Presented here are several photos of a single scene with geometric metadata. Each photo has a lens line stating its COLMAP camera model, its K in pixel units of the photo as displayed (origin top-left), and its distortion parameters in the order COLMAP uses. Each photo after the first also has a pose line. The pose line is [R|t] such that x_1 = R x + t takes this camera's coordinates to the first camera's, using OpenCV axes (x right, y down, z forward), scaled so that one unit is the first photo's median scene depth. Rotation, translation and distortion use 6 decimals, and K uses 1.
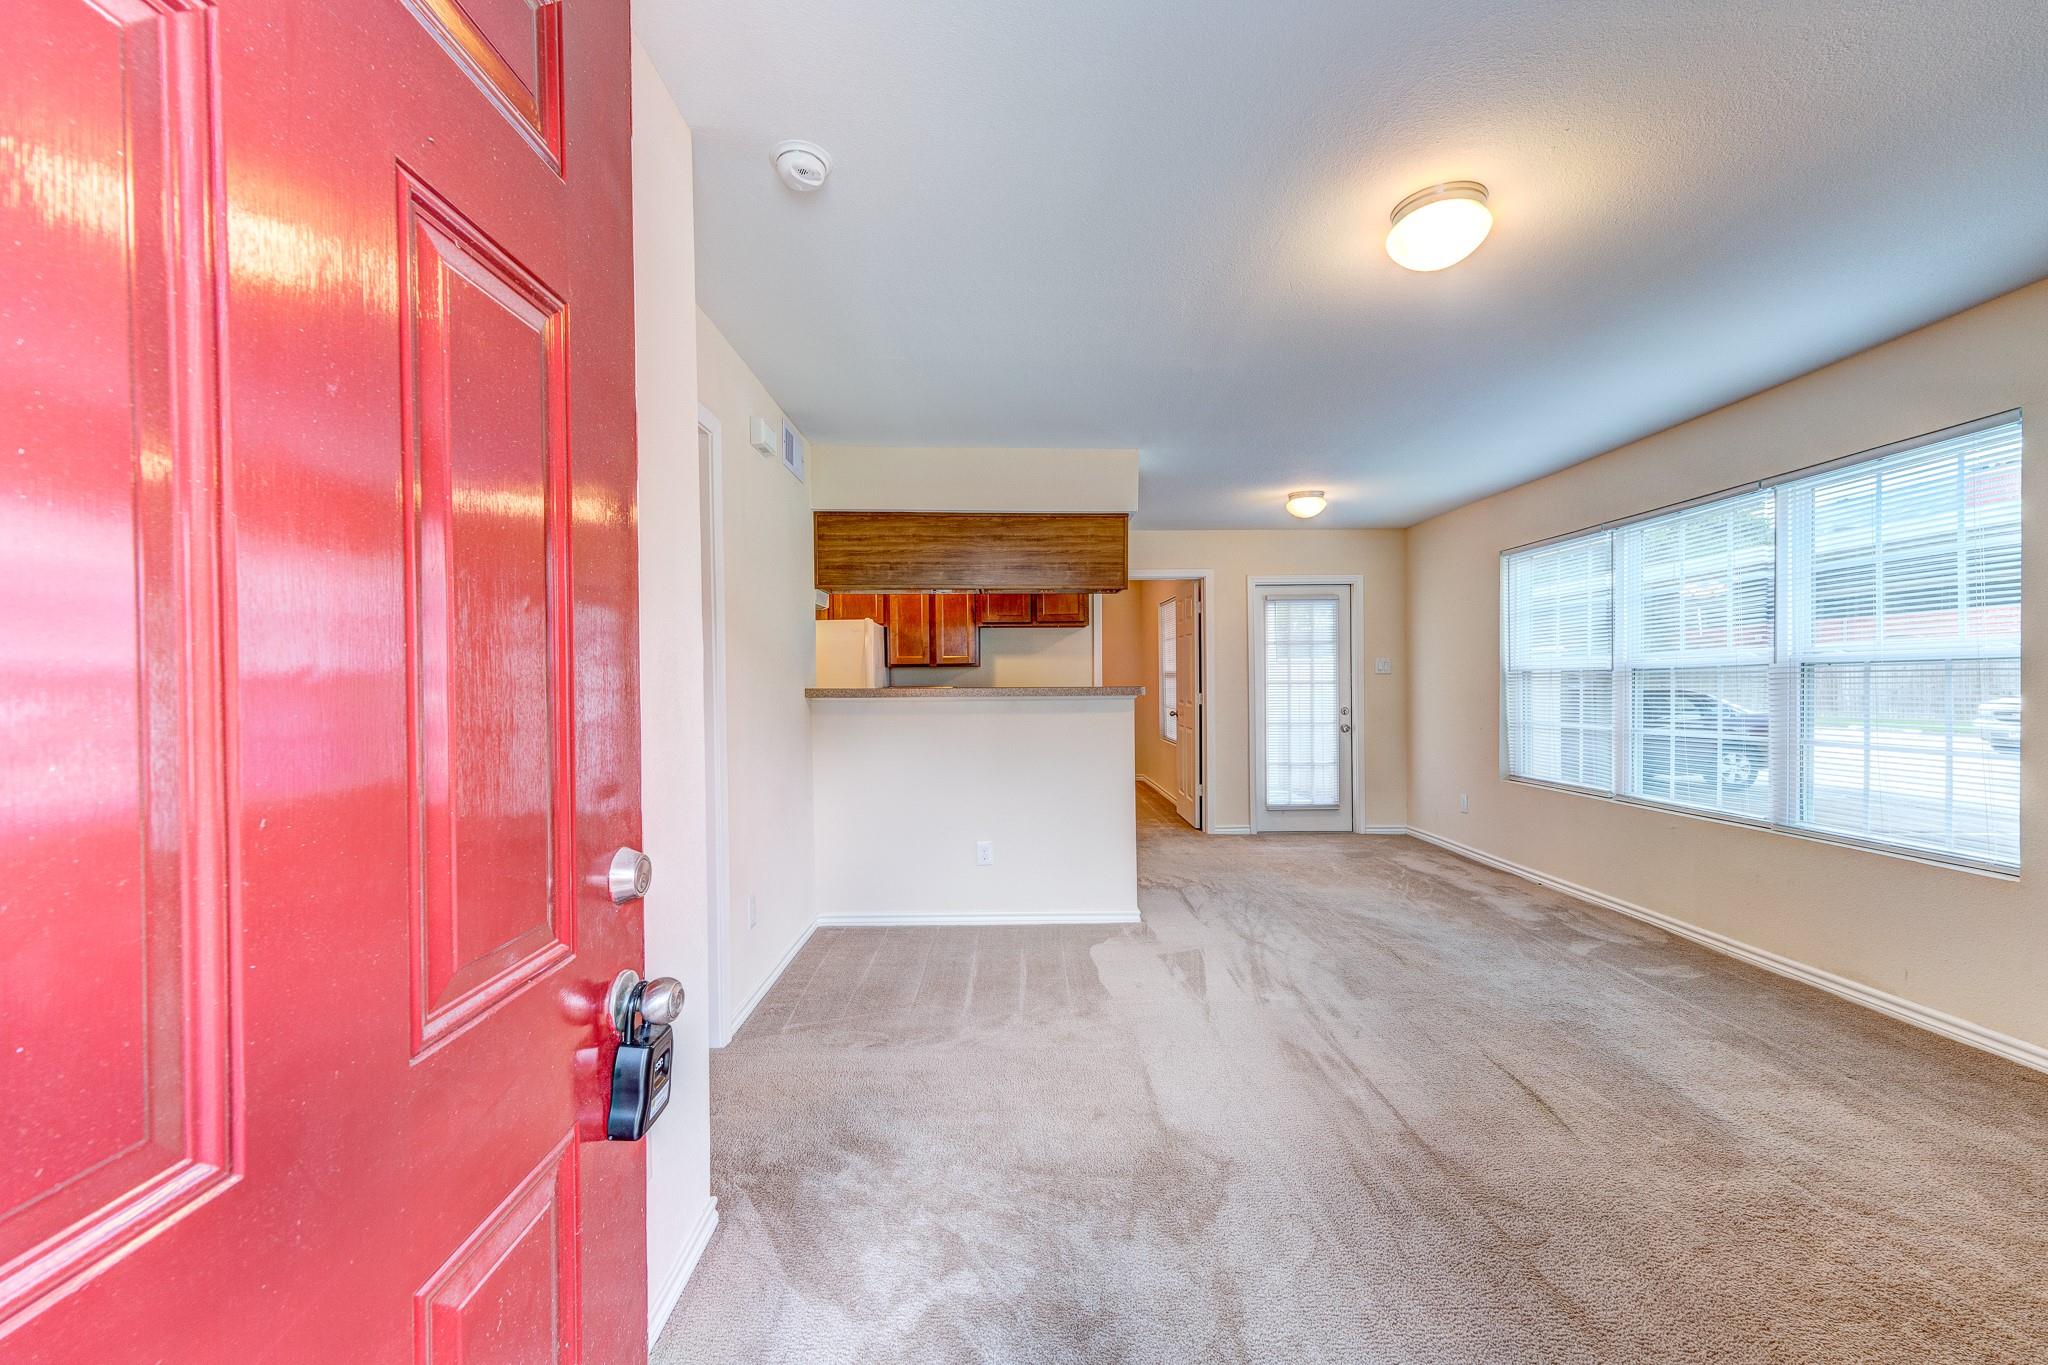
lens RADIAL K [[815.1, 0, 1011.1], [0, 815.1, 689.8], [0, 0, 1]] dist [0.004166, 0.000458]
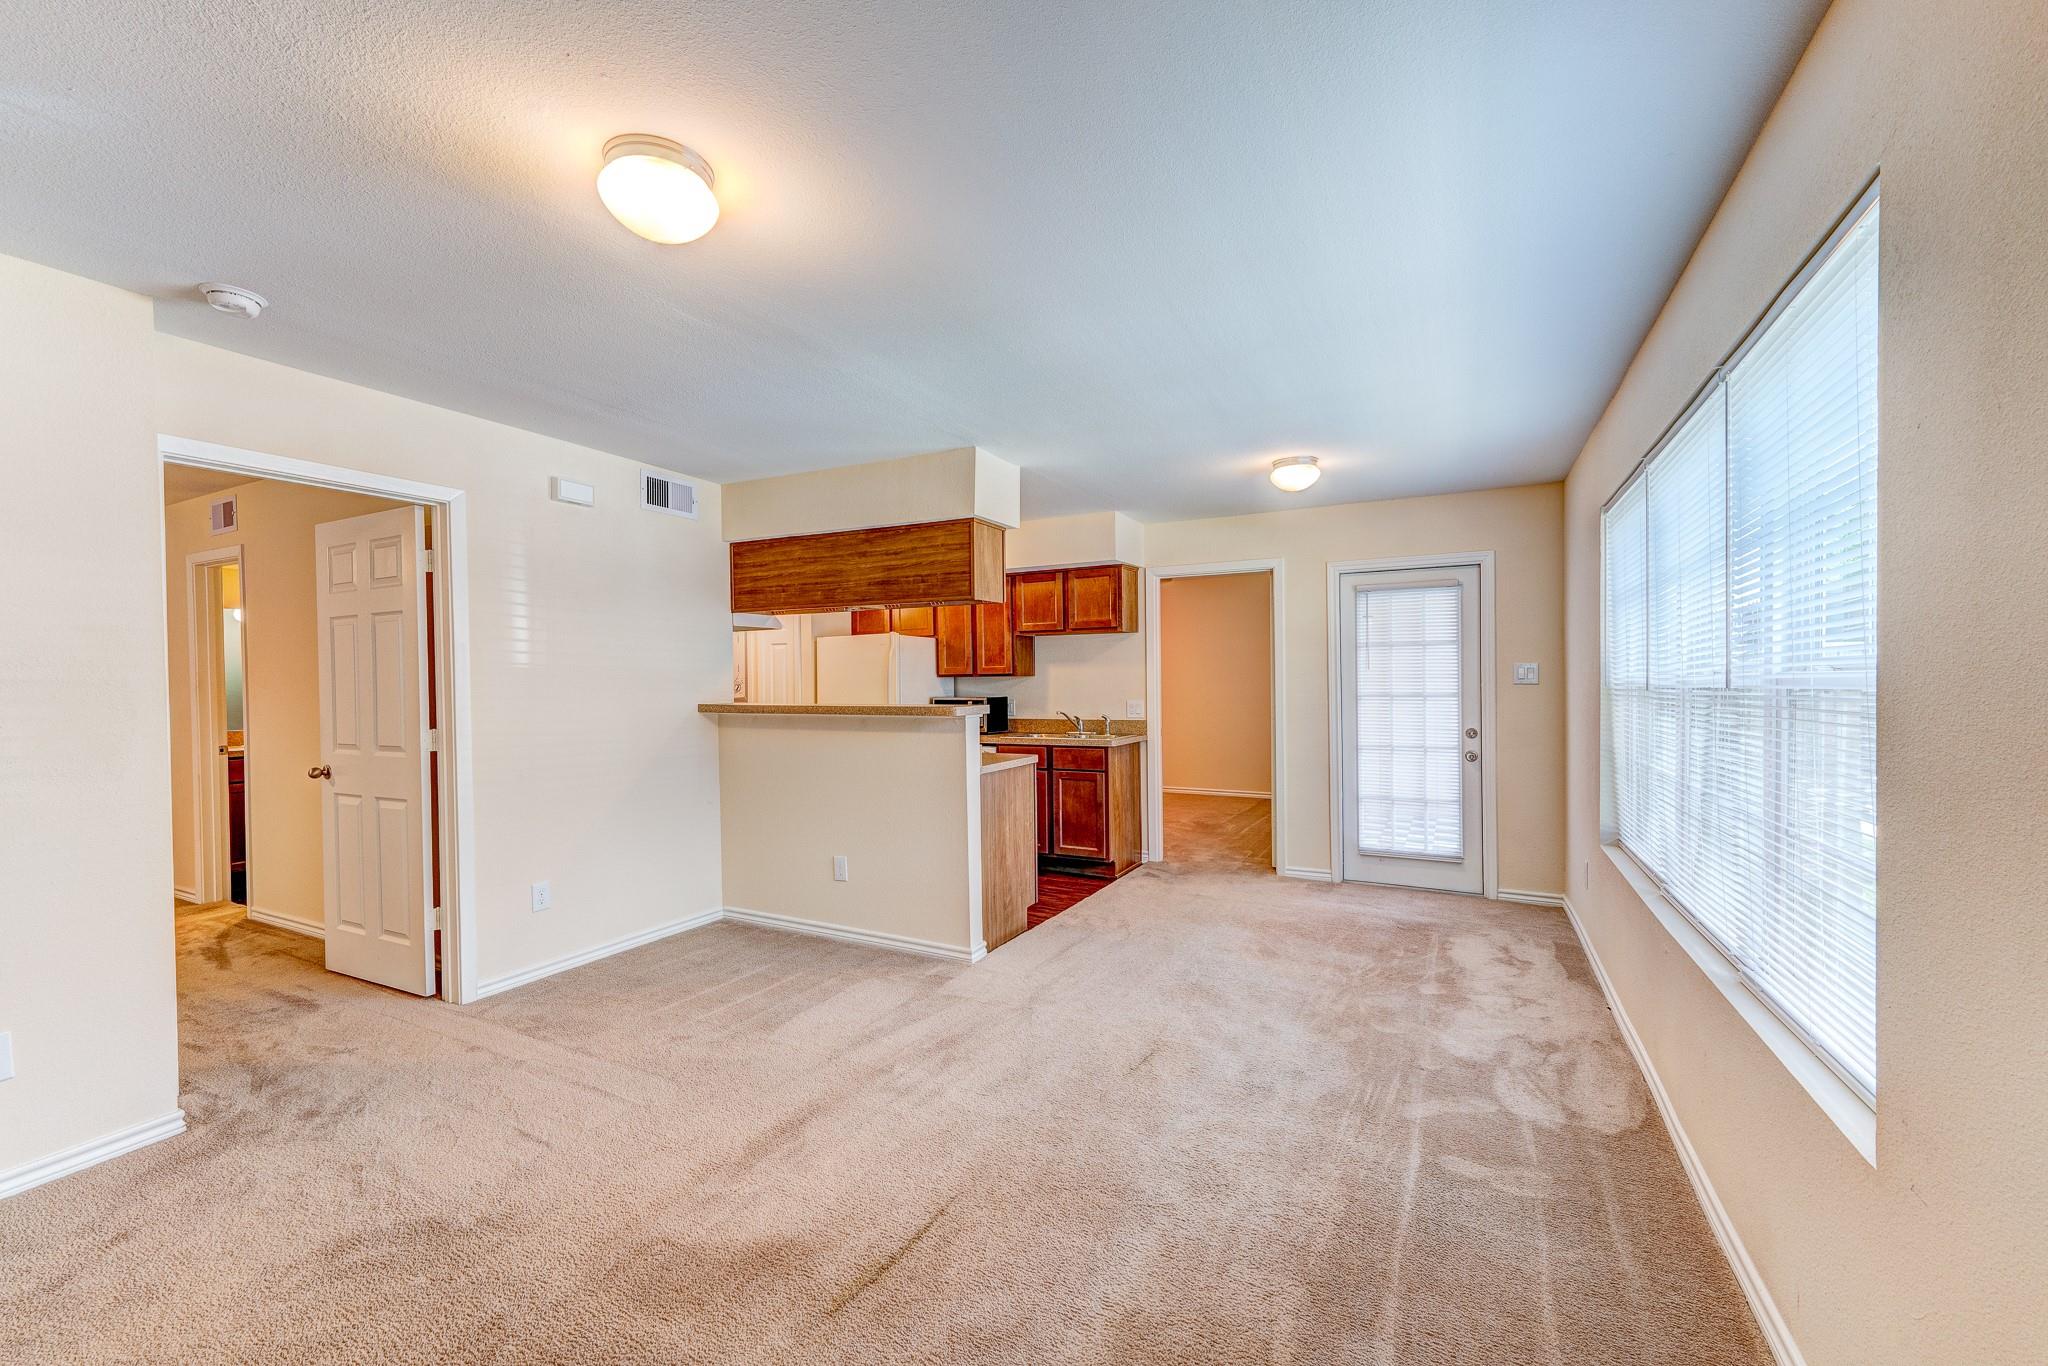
lens RADIAL K [[815.1, 0, 1018.6], [0, 815.1, 689.7], [0, 0, 1]] dist [0.004166, 0.000458]
pose [[0.877415, 0.005528, -0.479701, 0.431837], [-0.002797, 0.999976, 0.006406, -0.019158], [0.479725, -0.004279, 0.877409, 0.147829]]
